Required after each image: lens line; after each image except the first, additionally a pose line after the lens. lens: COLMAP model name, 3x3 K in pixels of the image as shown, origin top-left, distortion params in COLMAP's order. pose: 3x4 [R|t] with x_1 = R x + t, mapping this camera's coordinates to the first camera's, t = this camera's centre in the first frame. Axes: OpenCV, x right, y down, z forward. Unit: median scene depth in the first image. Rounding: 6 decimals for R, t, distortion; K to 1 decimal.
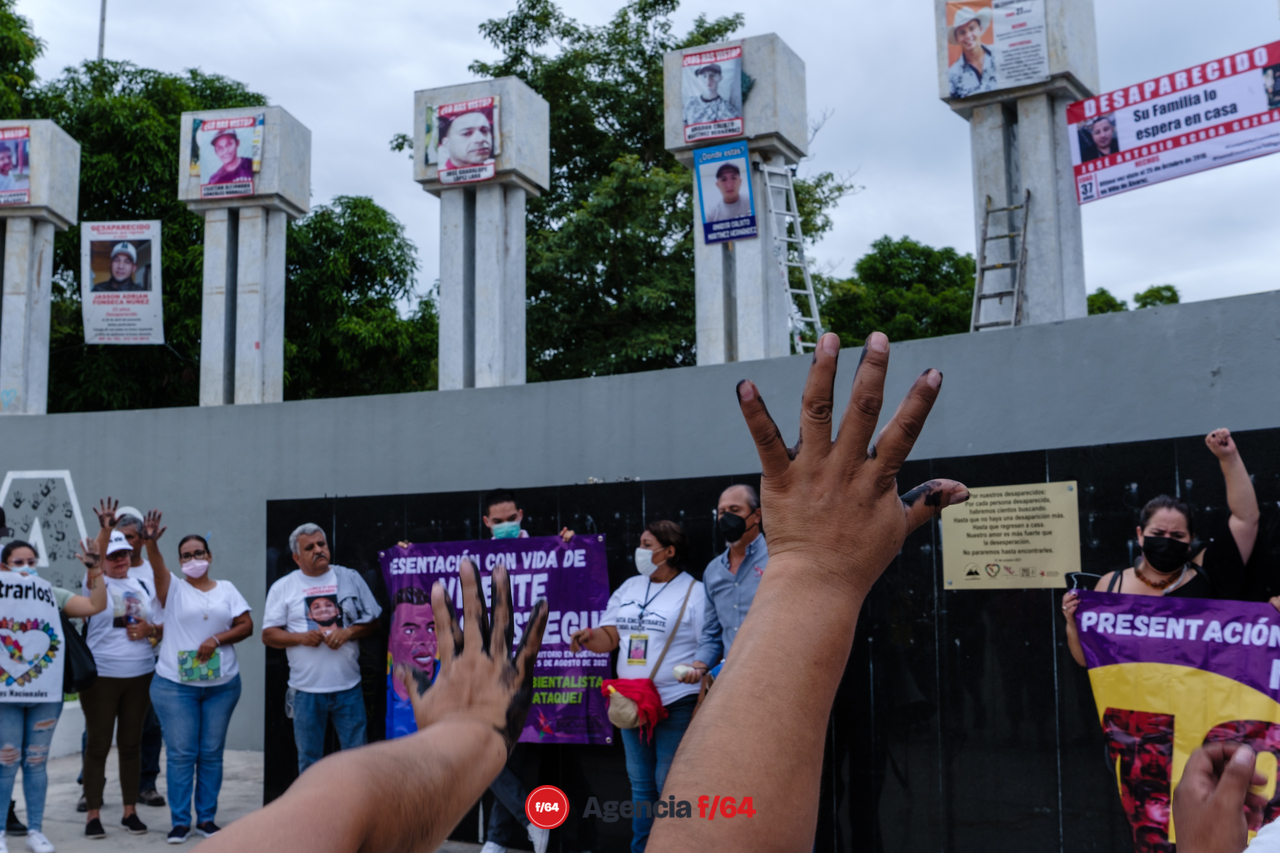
lens RADIAL K [[1365.6, 0, 626.4], [0, 1365.6, 430.0], [0, 0, 1]] dist [-0.089367, 0.000000]
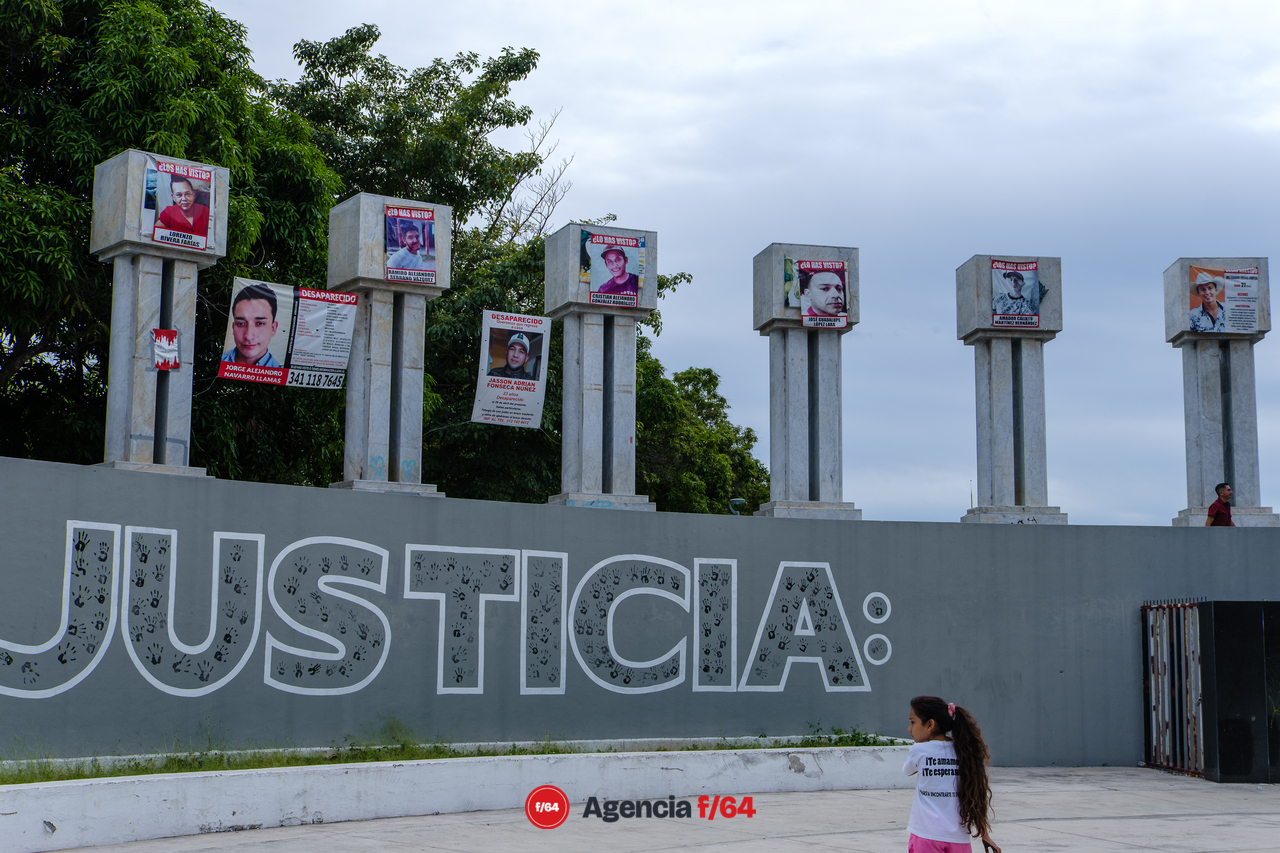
lens RADIAL K [[1705.5, 0, 622.4], [0, 1705.5, 418.4], [0, 0, 1]] dist [-0.064981, 0.000000]
pose [[0.849873, 0.086799, 0.519790, -1.293836], [-0.072594, 0.996222, -0.047663, -0.014562], [-0.521963, 0.002774, 0.852963, -0.279453]]
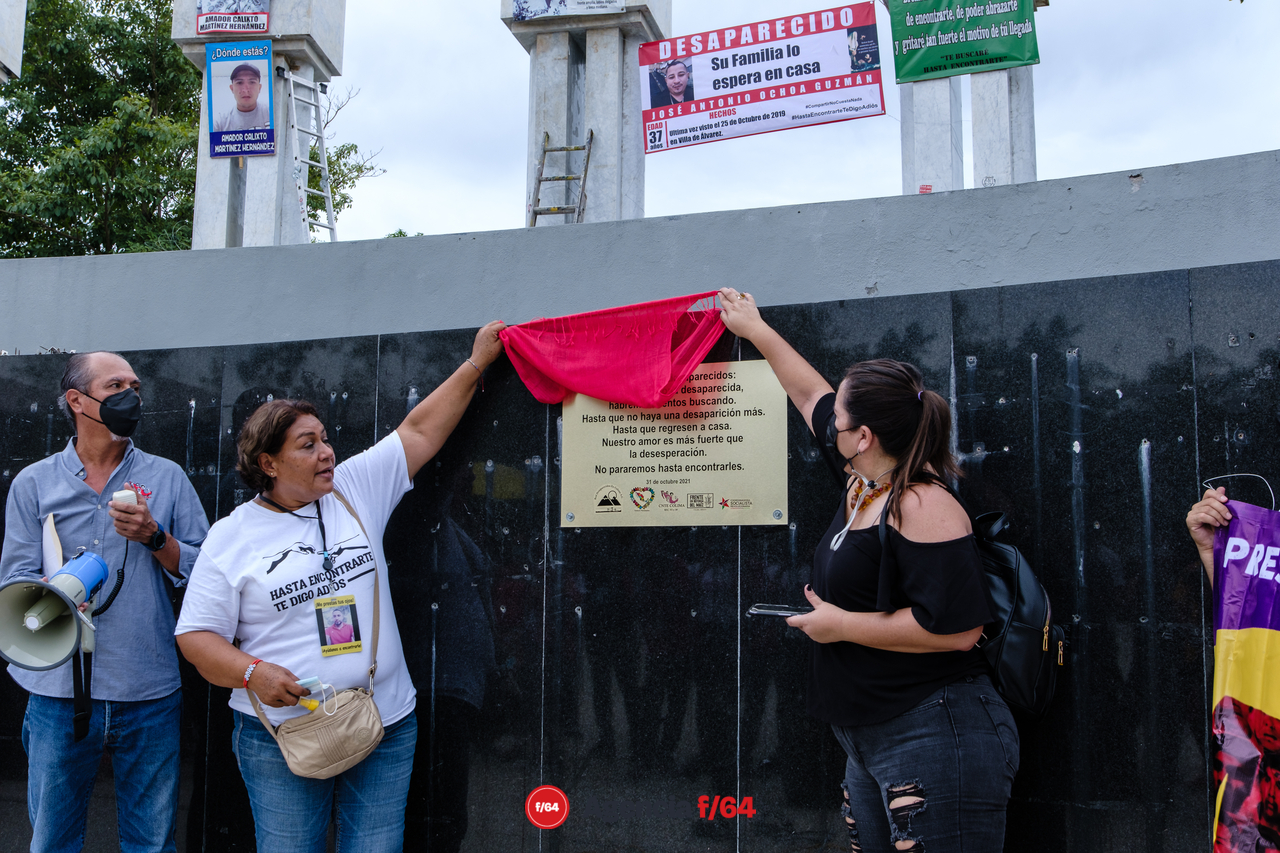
lens RADIAL K [[1322.0, 0, 630.1], [0, 1322.0, 423.0], [0, 0, 1]] dist [-0.077556, 0.000000]
pose [[0.927243, 0.070895, 0.367689, 0.015083], [-0.065070, 0.997481, -0.028232, 0.036742], [-0.368764, 0.002252, 0.929520, 0.181673]]
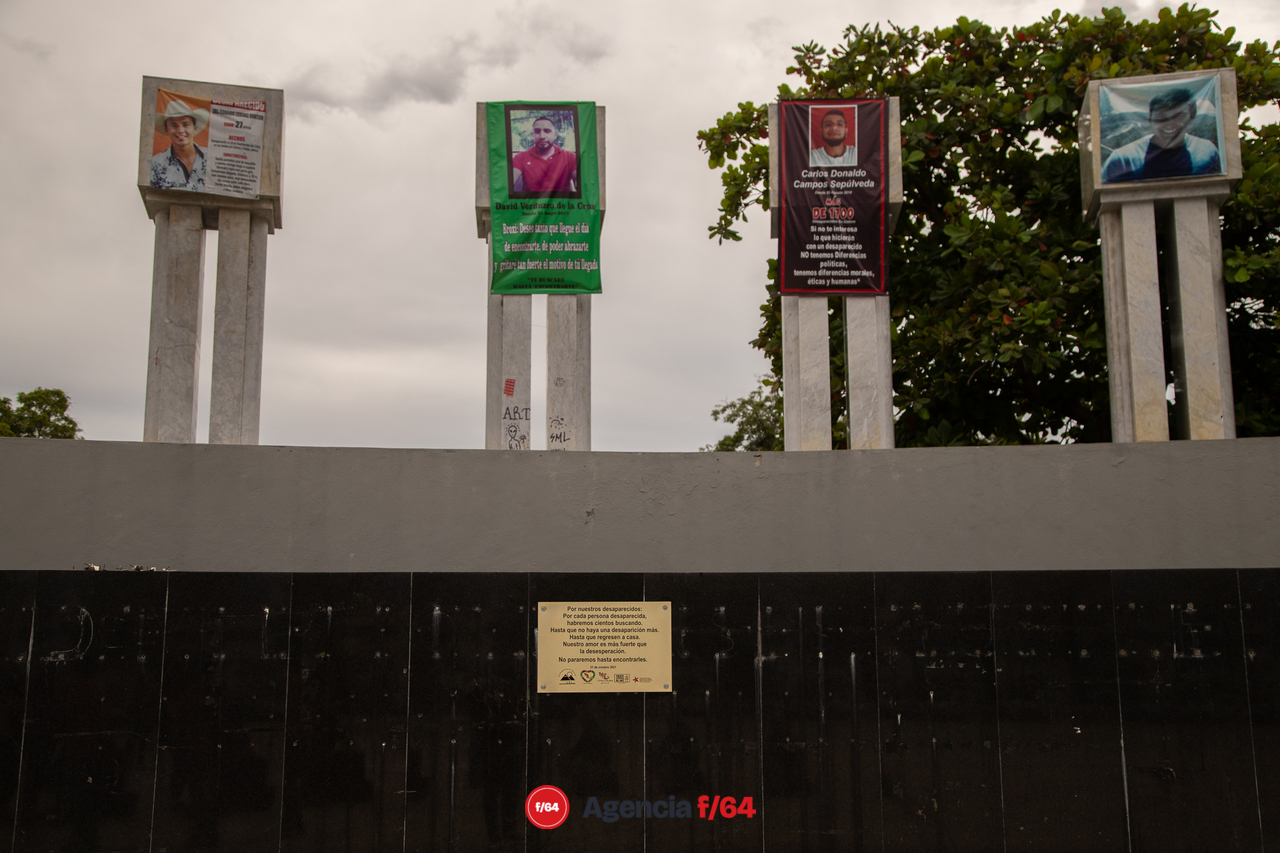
lens RADIAL K [[1369.2, 0, 627.3], [0, 1369.2, 439.0], [0, 0, 1]] dist [0.067734, 0.000000]
pose [[0.659668, 0.140175, 0.738369, -0.247530], [-0.086446, 0.990084, -0.110729, 0.013341], [-0.746569, 0.009215, 0.665244, 0.088899]]
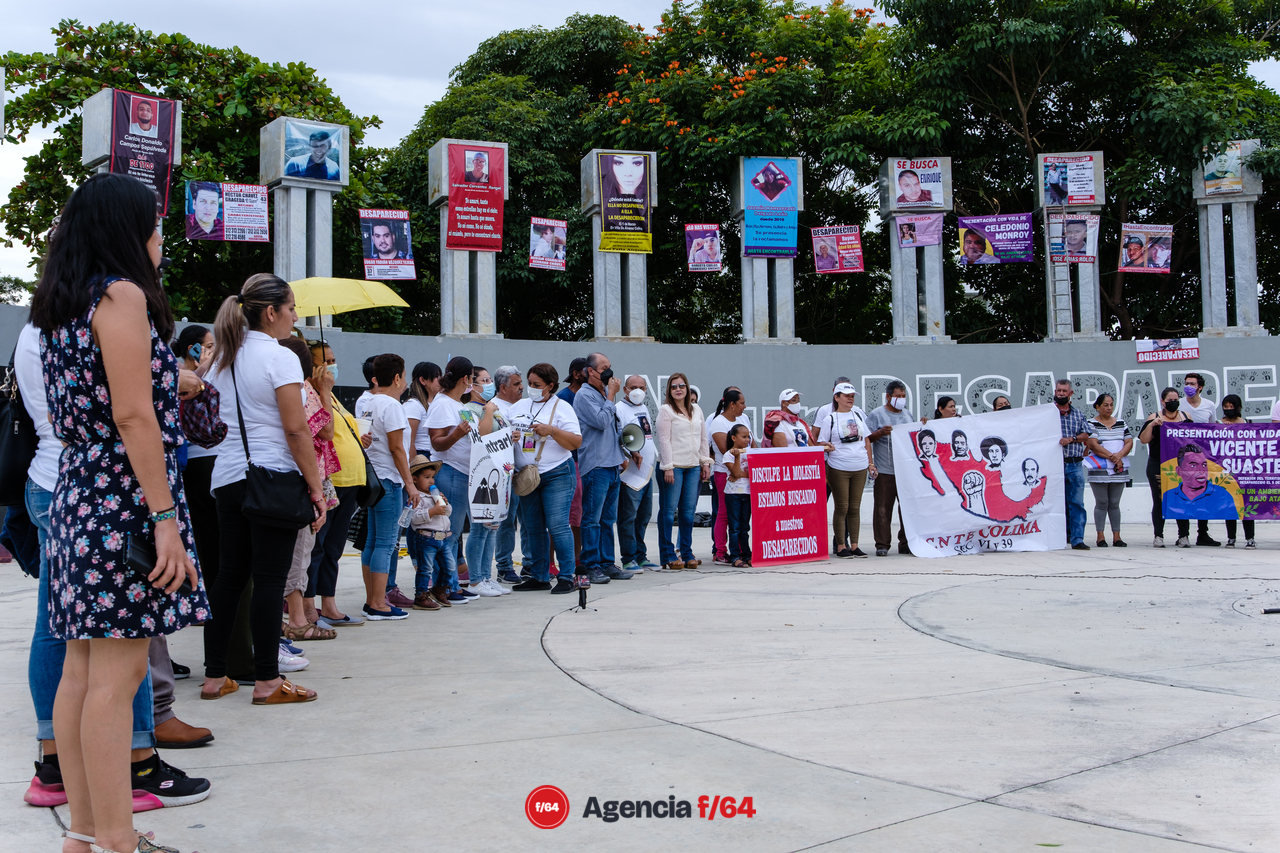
lens RADIAL K [[1365.6, 0, 647.8], [0, 1365.6, 401.8], [0, 0, 1]] dist [-0.089367, 0.000000]
pose [[-0.135874, 0.065557, 0.988555, -1.139293], [-0.088639, 0.993002, -0.078035, 0.085494], [-0.986753, -0.098227, -0.129112, 0.228457]]
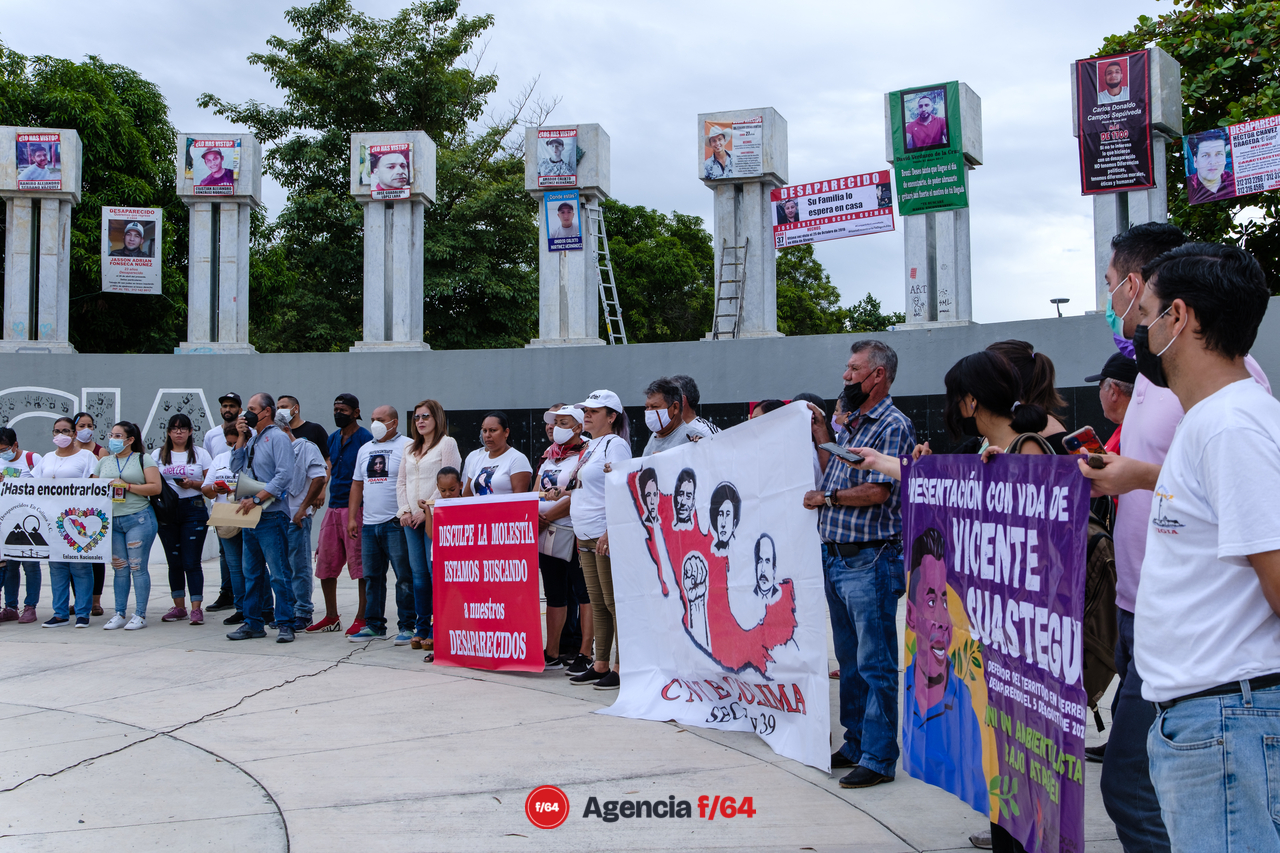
lens RADIAL K [[1322.0, 0, 635.3], [0, 1322.0, 432.9], [0, 0, 1]] dist [-0.077556, 0.000000]
pose [[0.963773, 0.012464, 0.266431, -0.291576], [-0.032861, 0.996846, 0.072237, -0.044024], [-0.264690, -0.078375, 0.961143, -0.616849]]
